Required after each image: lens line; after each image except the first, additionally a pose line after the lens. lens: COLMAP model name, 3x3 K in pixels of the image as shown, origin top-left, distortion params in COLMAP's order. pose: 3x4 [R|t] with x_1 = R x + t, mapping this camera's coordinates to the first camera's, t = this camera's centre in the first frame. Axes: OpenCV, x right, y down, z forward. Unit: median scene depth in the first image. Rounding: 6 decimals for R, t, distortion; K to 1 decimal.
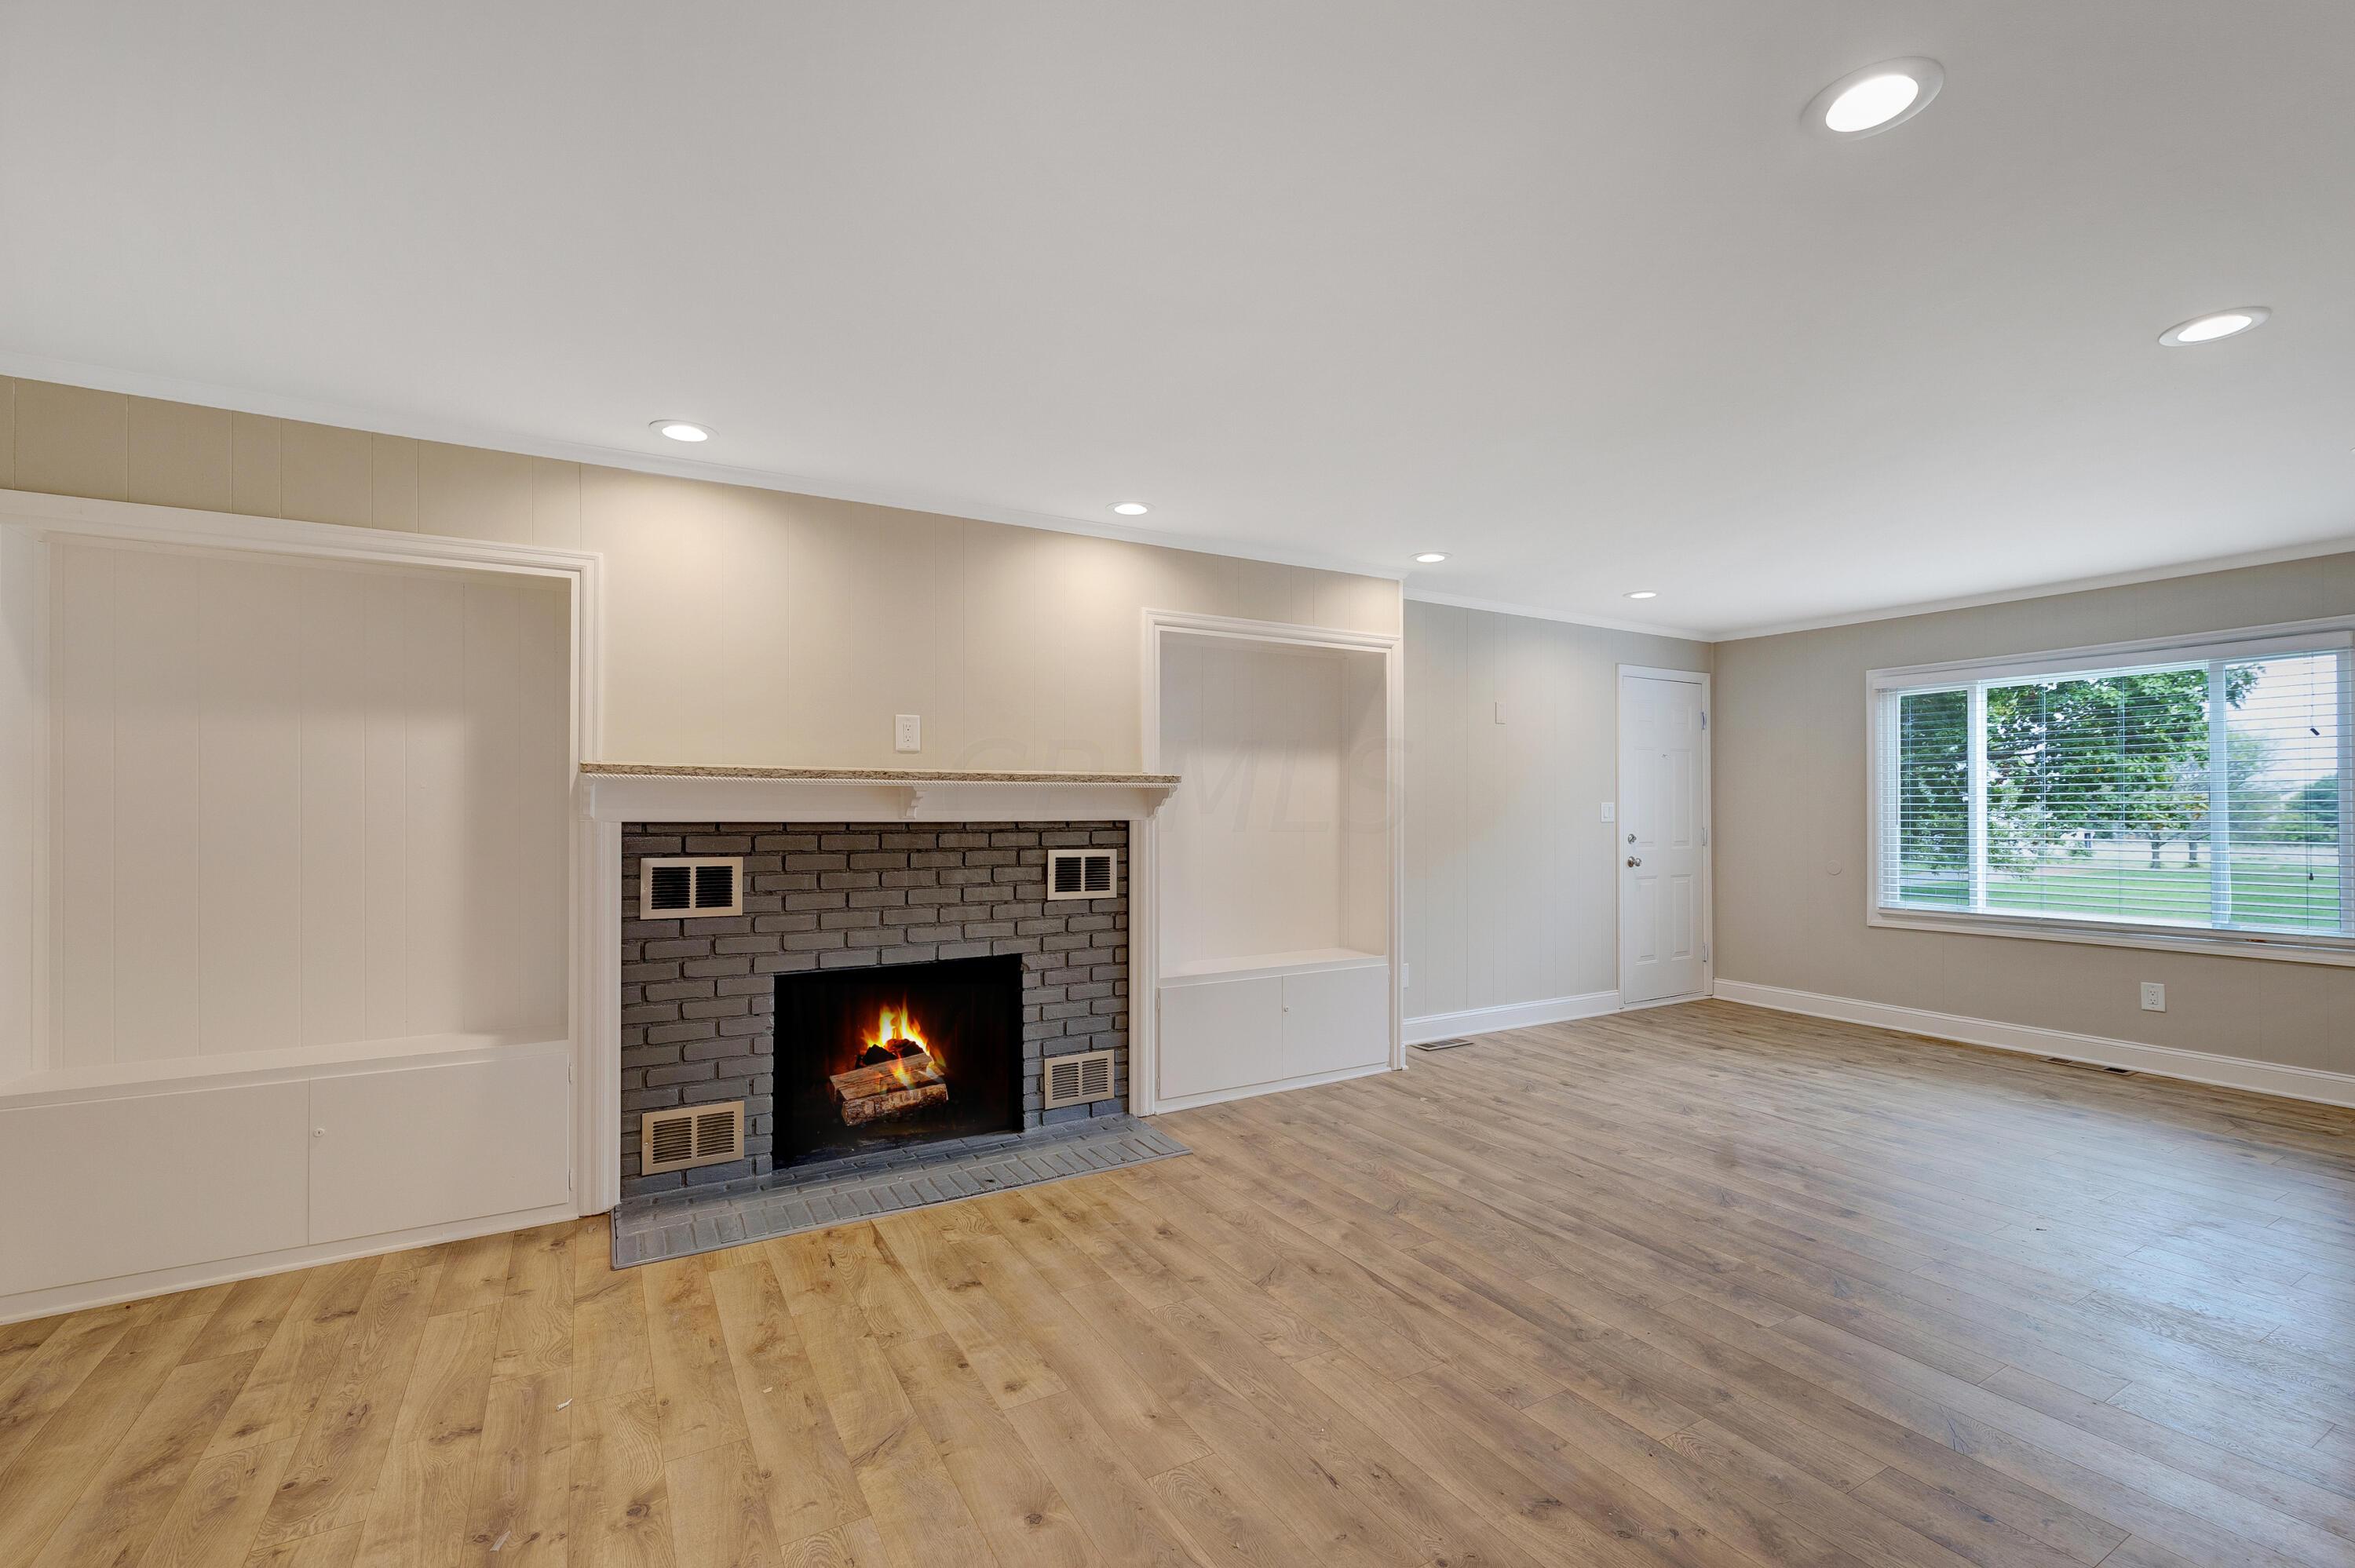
lens RADIAL K [[1031.7, 0, 1173.3], [0, 1031.7, 799.5], [0, 0, 1]] dist [0.003821, 0.000590]
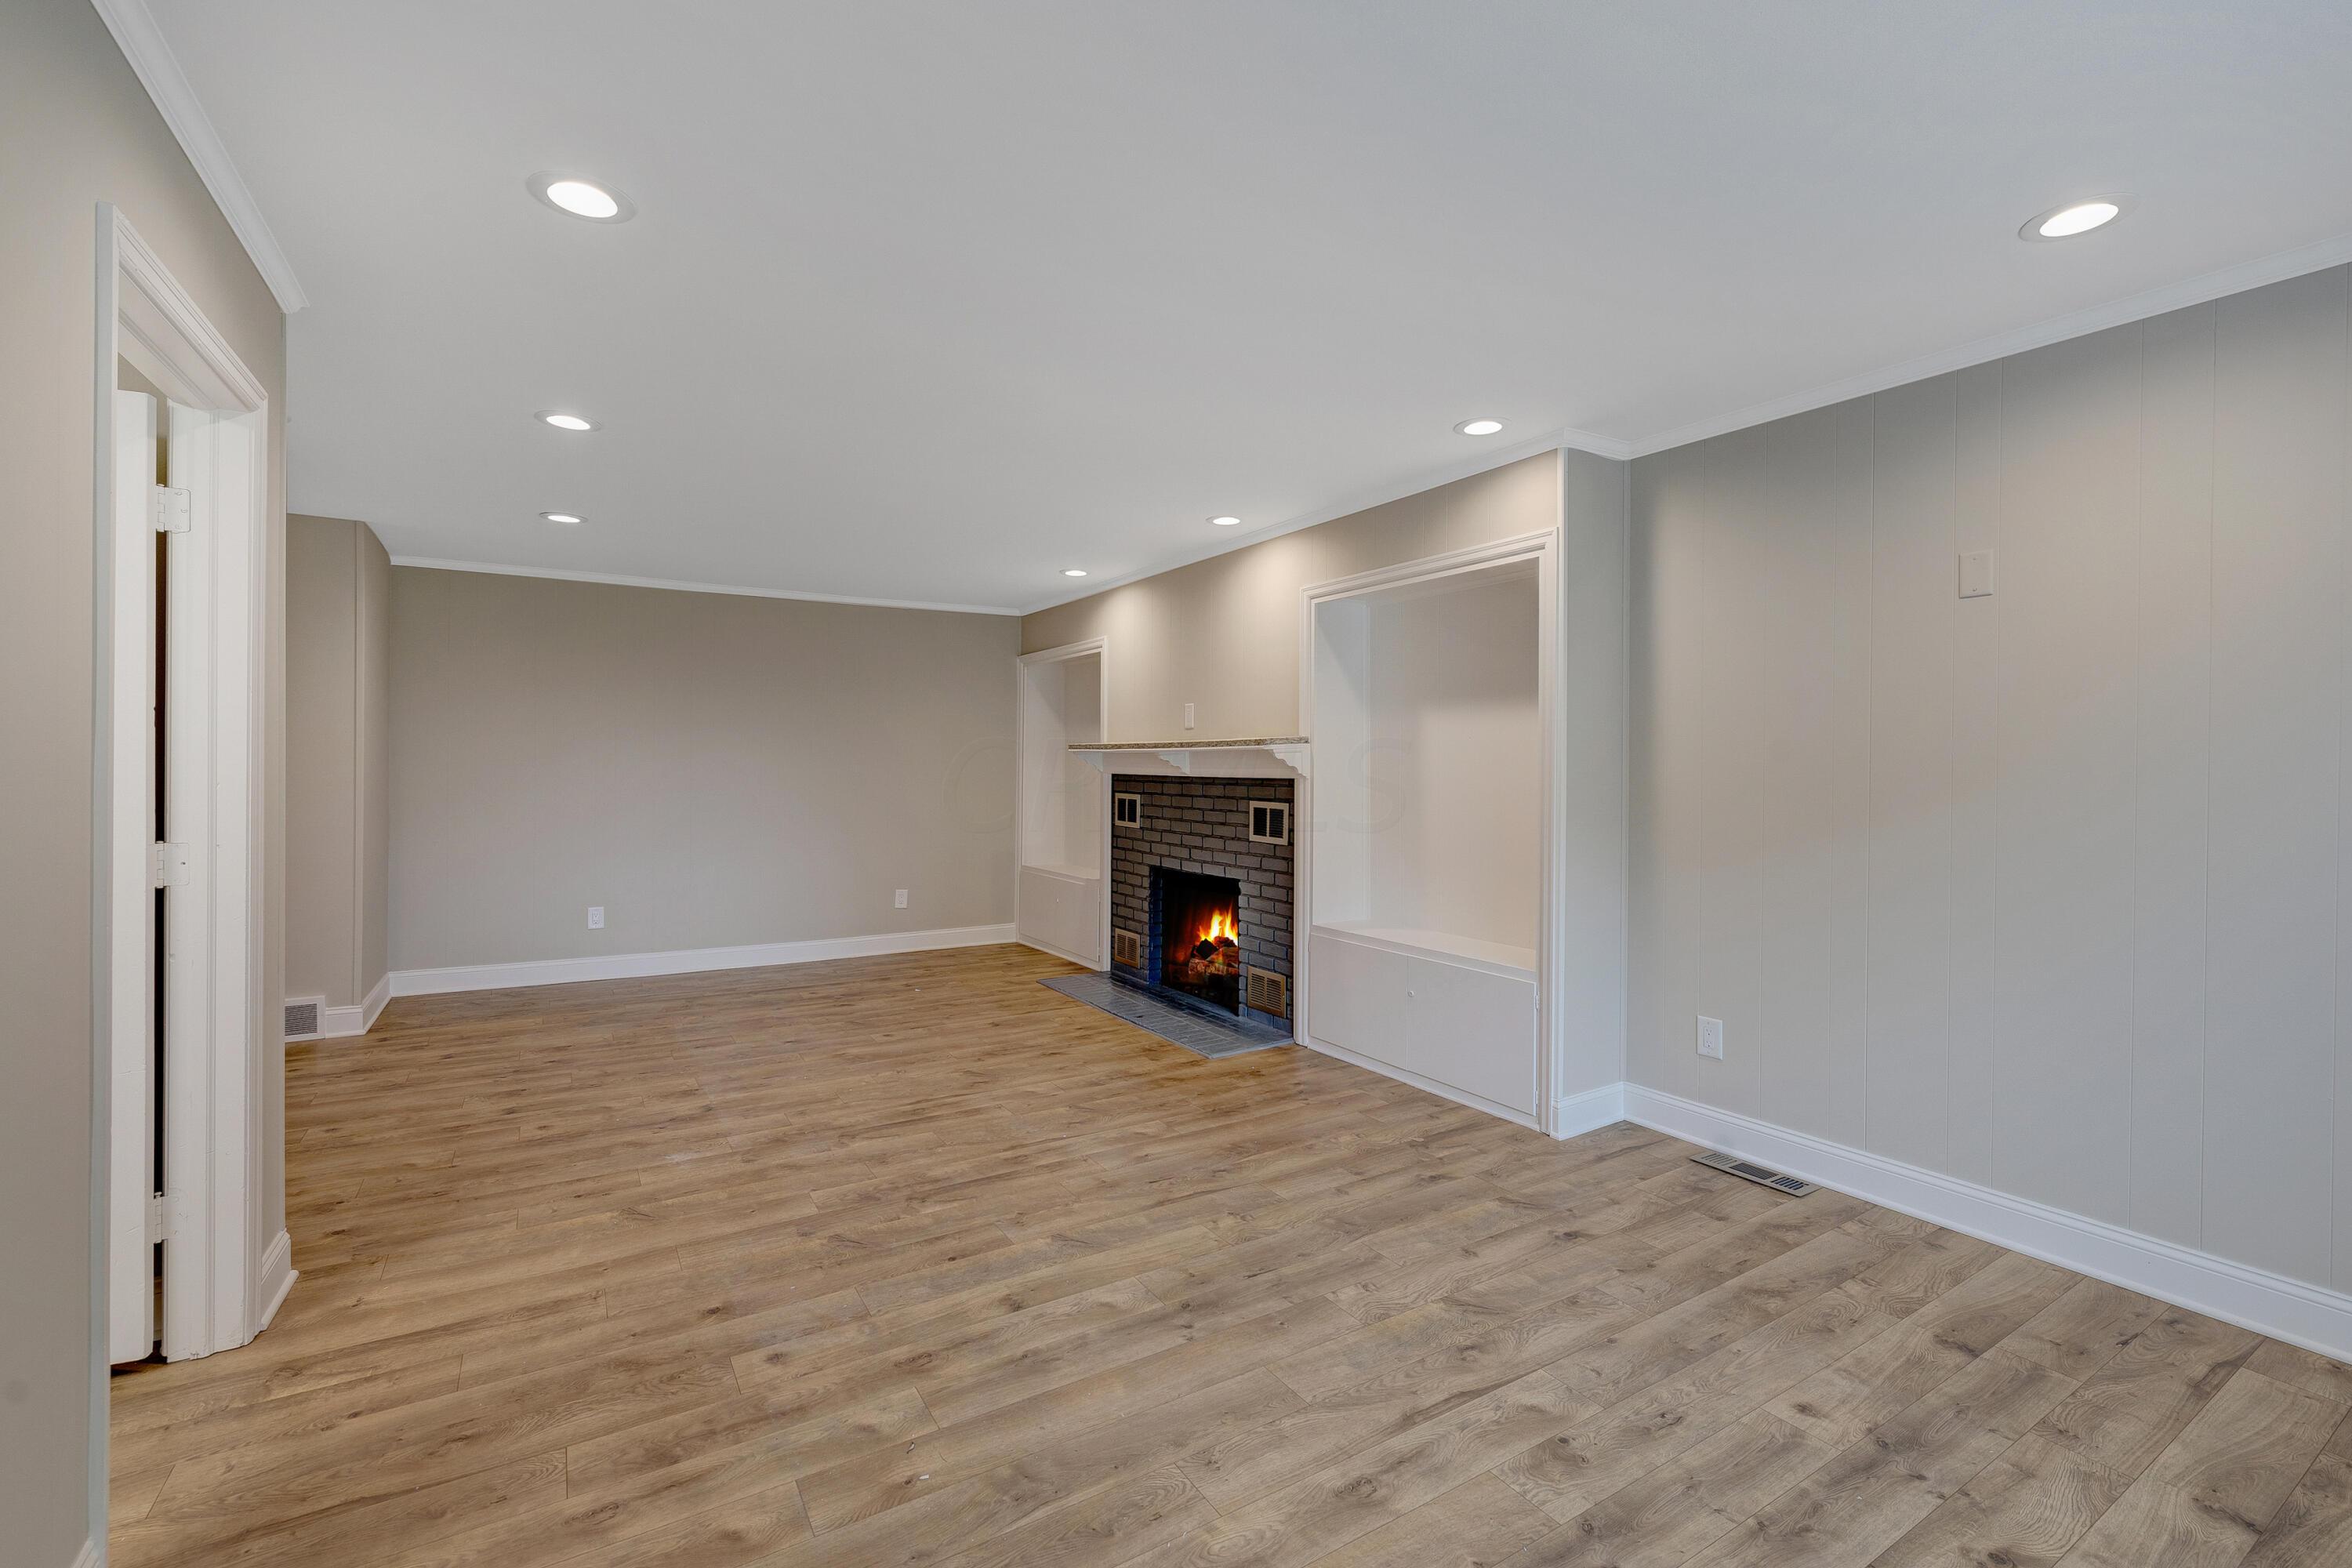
lens RADIAL K [[1003.2, 0, 1170.7], [0, 1003.2, 774.0], [0, 0, 1]] dist [0.000211, -0.000051]
pose [[0.024218, 0.005382, -0.999692, 1.142141], [-0.000734, 0.999985, 0.005366, 0.010148], [0.999706, 0.000604, 0.024222, 0.908323]]
